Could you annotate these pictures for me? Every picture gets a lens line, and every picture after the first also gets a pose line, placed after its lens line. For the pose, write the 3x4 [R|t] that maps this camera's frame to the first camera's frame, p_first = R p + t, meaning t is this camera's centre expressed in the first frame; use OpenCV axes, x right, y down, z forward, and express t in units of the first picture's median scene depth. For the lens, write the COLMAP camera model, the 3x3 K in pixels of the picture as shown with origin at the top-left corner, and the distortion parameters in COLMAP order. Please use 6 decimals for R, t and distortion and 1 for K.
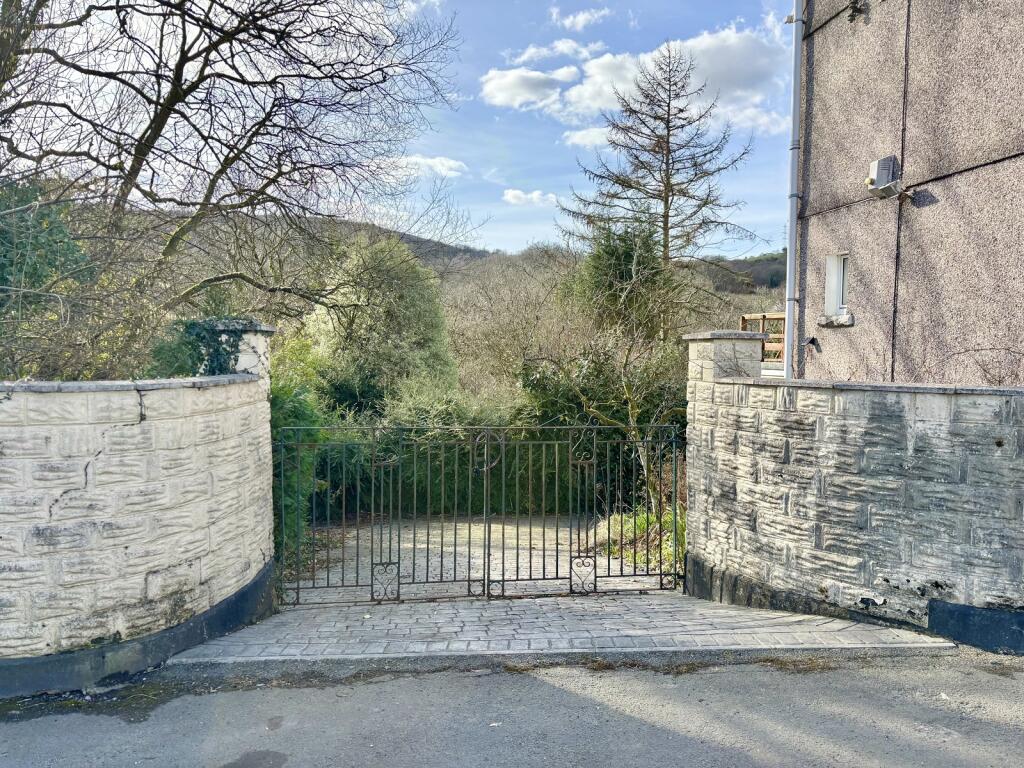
lens RADIAL K [[775.7, 0, 512.9], [0, 775.7, 385.3], [0, 0, 1]] dist [0.001059, -0.000620]
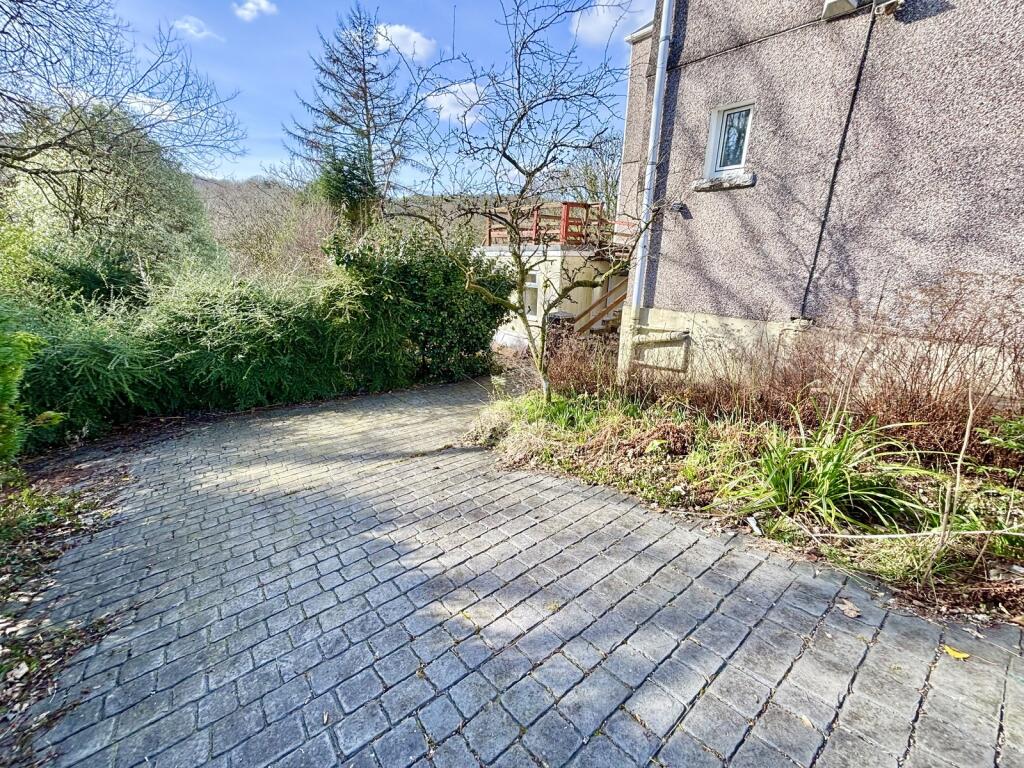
lens RADIAL K [[411.9, 0, 501.7], [0, 411.9, 383.0], [0, 0, 1]] dist [-0.000623, -0.000381]
pose [[0.858922, -0.142681, 0.491829, -0.055851], [0.015615, 0.967253, 0.253333, 0.012258], [-0.511869, -0.209914, 0.833022, 0.336473]]
